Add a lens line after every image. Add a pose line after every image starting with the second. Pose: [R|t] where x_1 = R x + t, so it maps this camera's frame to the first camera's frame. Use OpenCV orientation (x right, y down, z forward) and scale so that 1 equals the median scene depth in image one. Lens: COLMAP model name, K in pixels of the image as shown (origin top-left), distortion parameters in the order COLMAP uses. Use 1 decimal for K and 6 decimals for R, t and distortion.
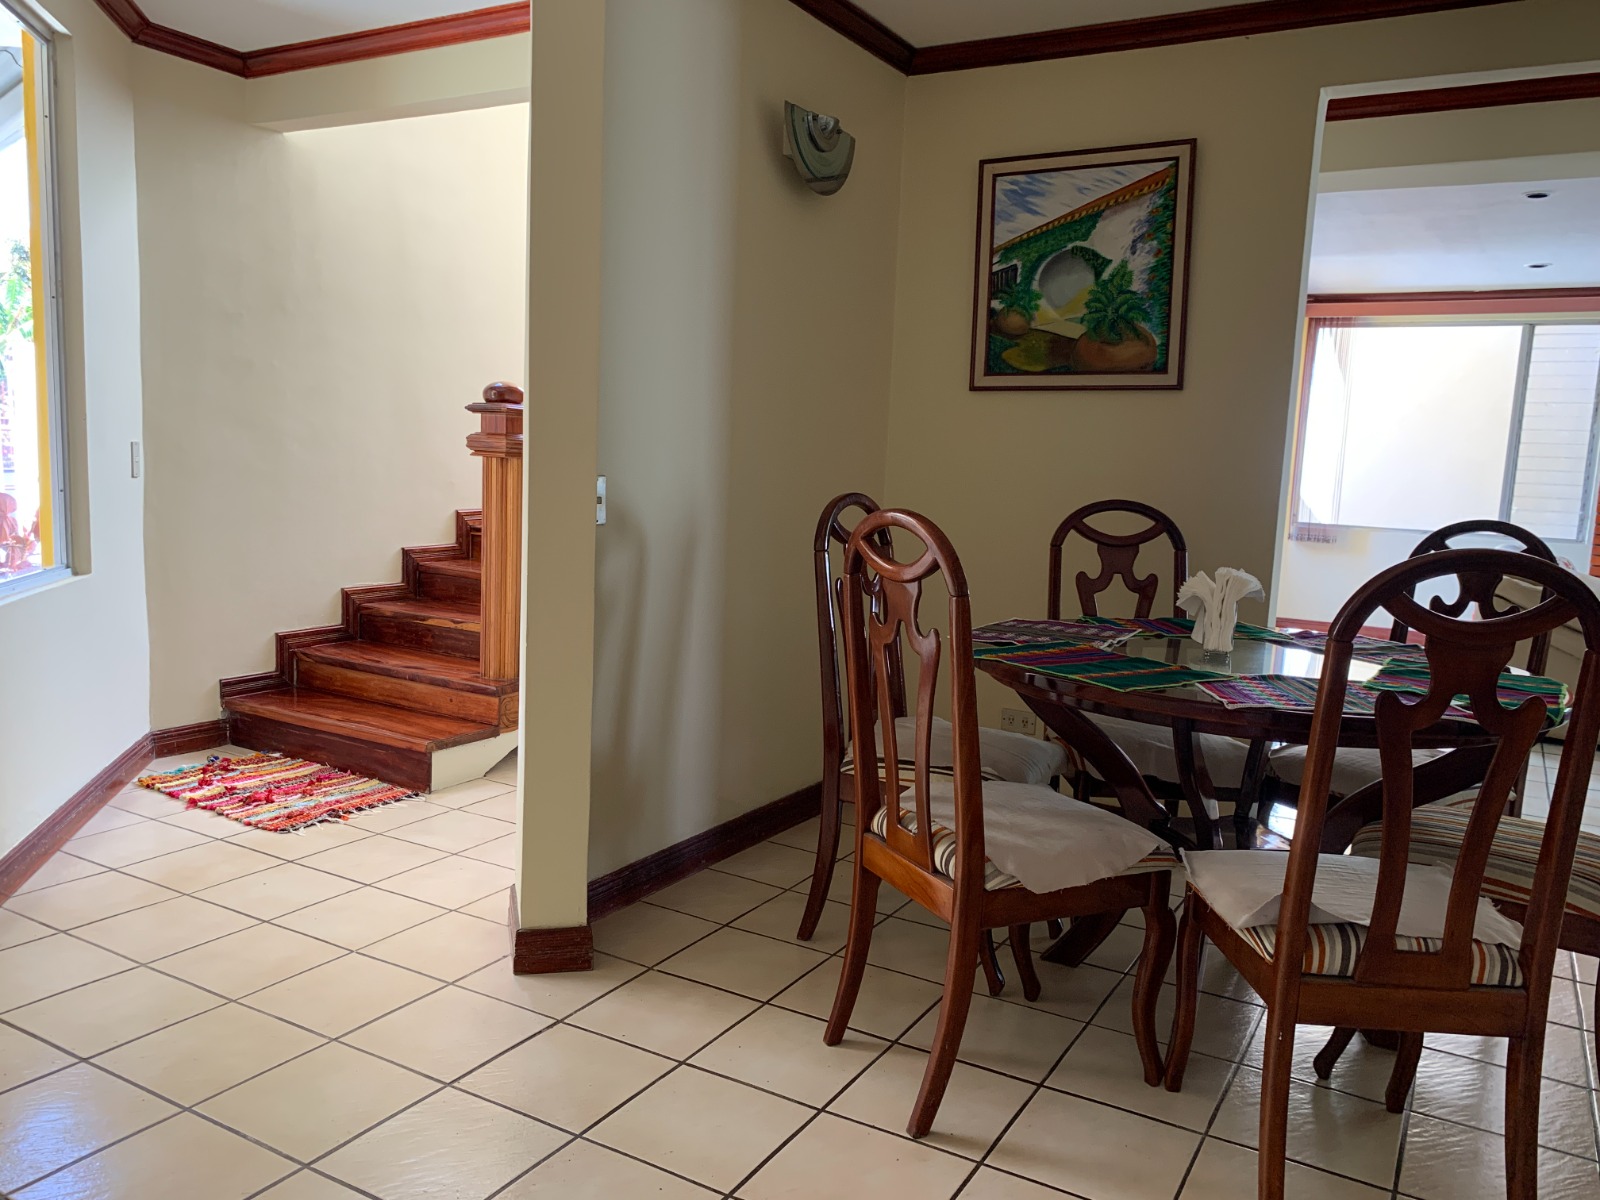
lens RADIAL K [[1230.6, 0, 795.6], [0, 1230.6, 602.5], [0, 0, 1]] dist [0.034204, -0.042296]
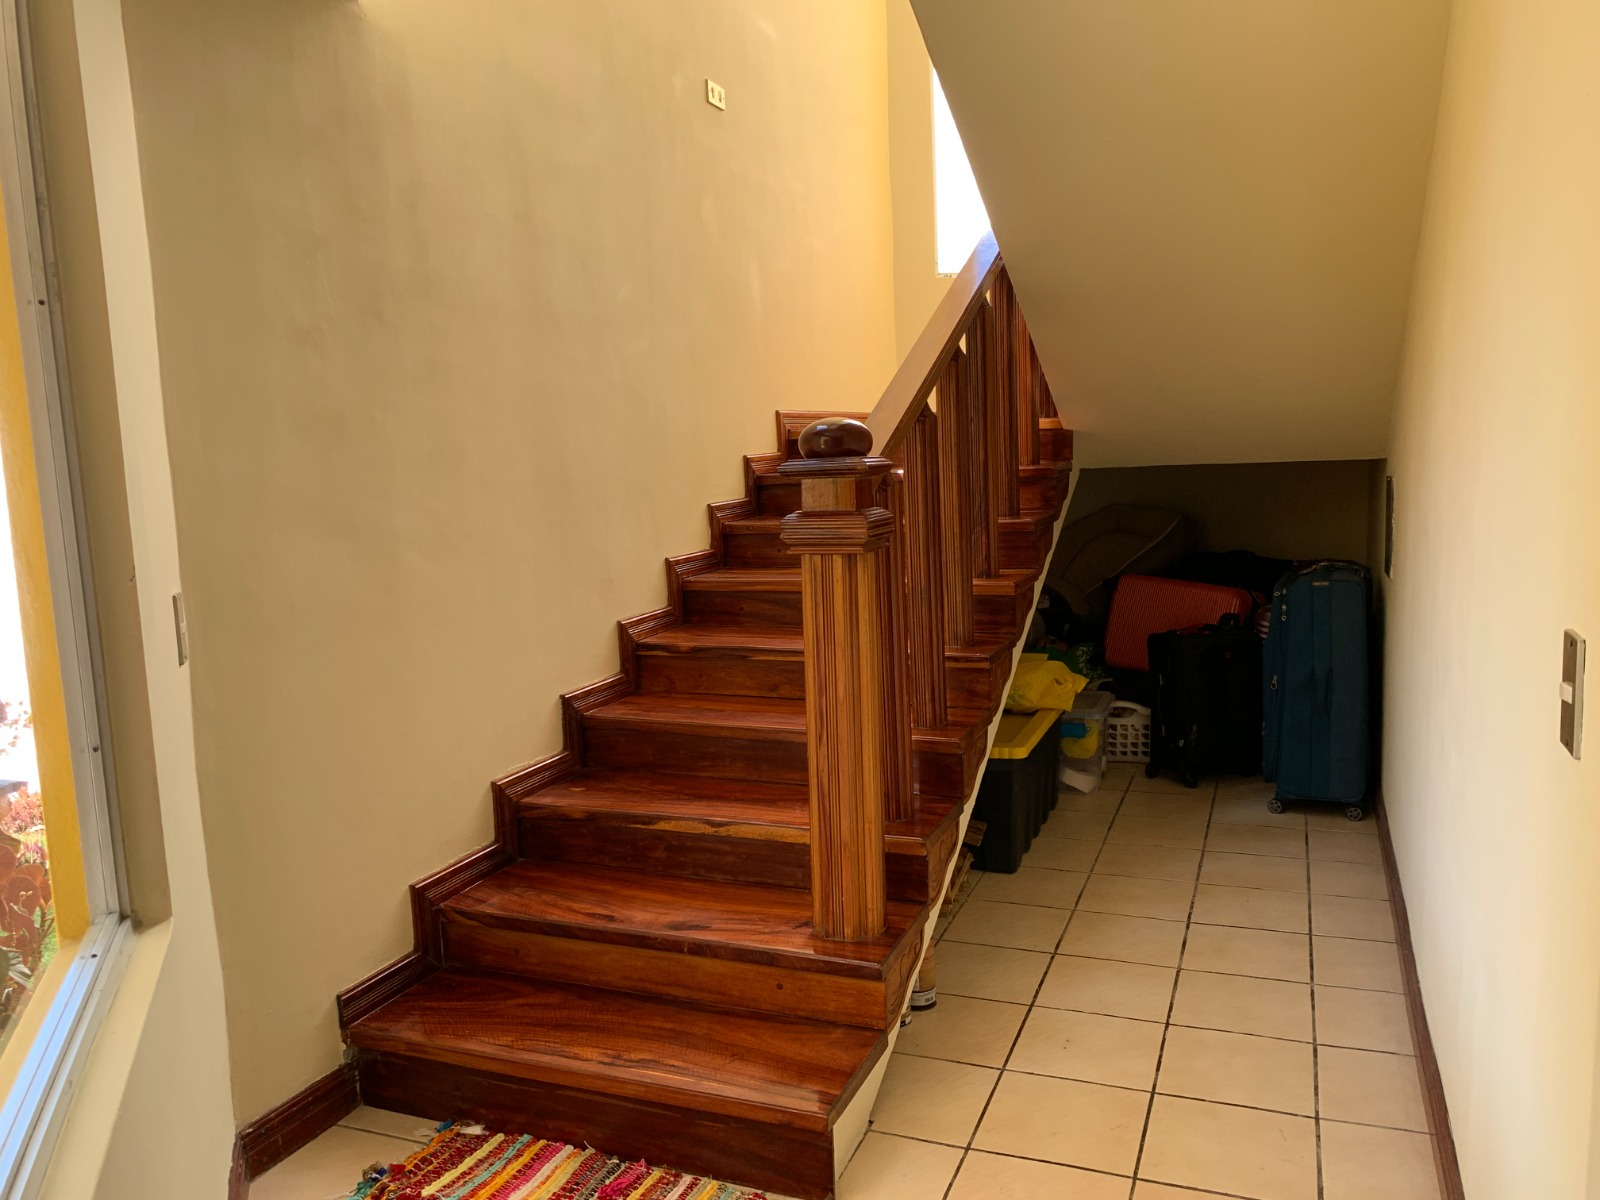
lens RADIAL K [[1230.6, 0, 802.7], [0, 1230.6, 598.9], [0, 0, 1]] dist [0.034204, -0.042296]
pose [[0.984719, -0.096255, 0.145133, -0.317903], [0.095413, 0.995356, 0.012771, -0.098707], [-0.145688, 0.001272, 0.989330, 0.416624]]
